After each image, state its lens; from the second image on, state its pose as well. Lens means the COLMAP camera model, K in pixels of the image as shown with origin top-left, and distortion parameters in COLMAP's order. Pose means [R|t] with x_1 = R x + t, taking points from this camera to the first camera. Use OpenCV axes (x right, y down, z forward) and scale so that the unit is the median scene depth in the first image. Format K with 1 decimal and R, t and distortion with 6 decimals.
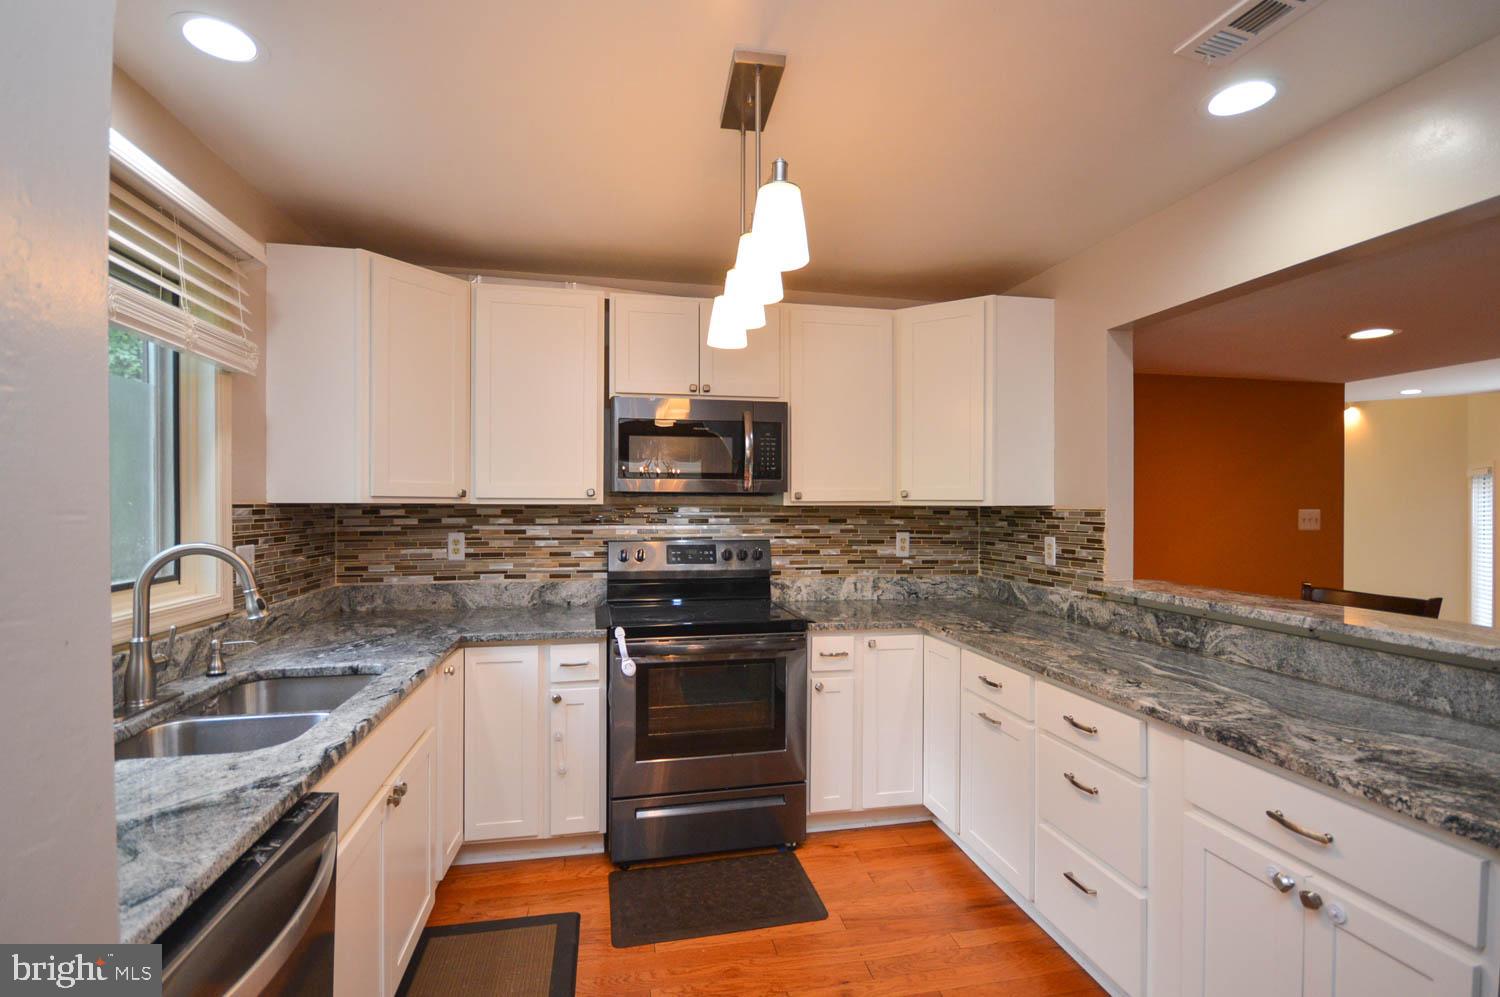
lens RADIAL K [[694.9, 0, 749.8], [0, 694.9, 504.4], [0, 0, 1]] dist [-0.000848, -0.003366]
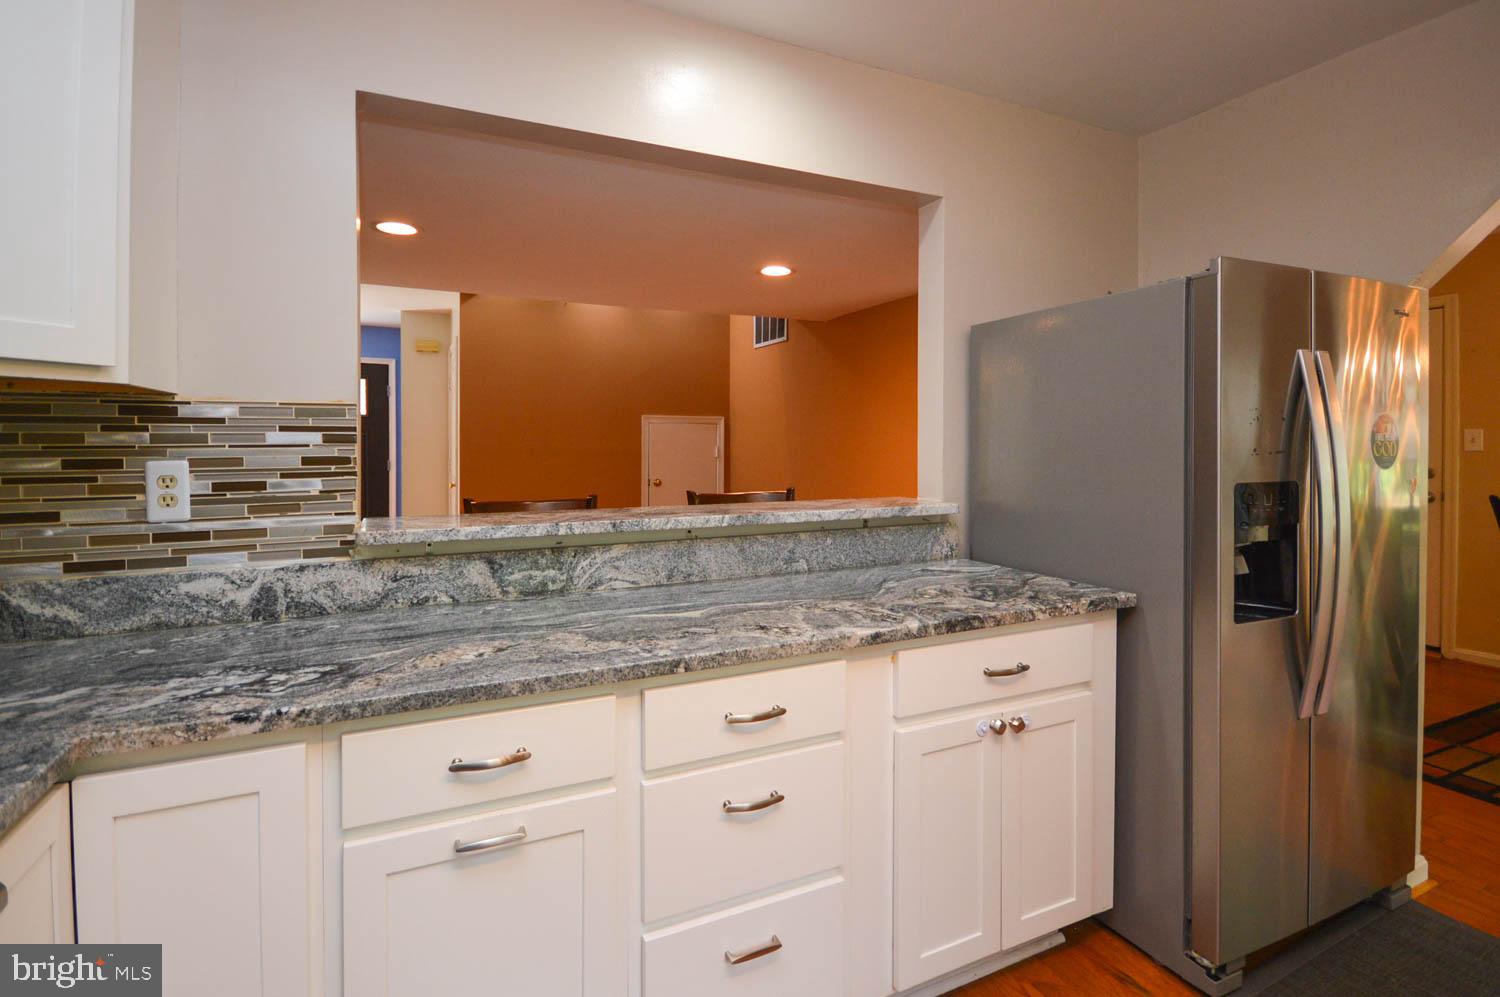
lens RADIAL K [[694.9, 0, 730.9], [0, 694.9, 447.4], [0, 0, 1]] dist [-0.000848, -0.003366]
pose [[-0.222230, -0.009013, 0.974953, -0.131529], [-0.000987, 0.999959, 0.009019, 0.041394], [-0.974994, 0.001042, -0.222230, 0.912349]]
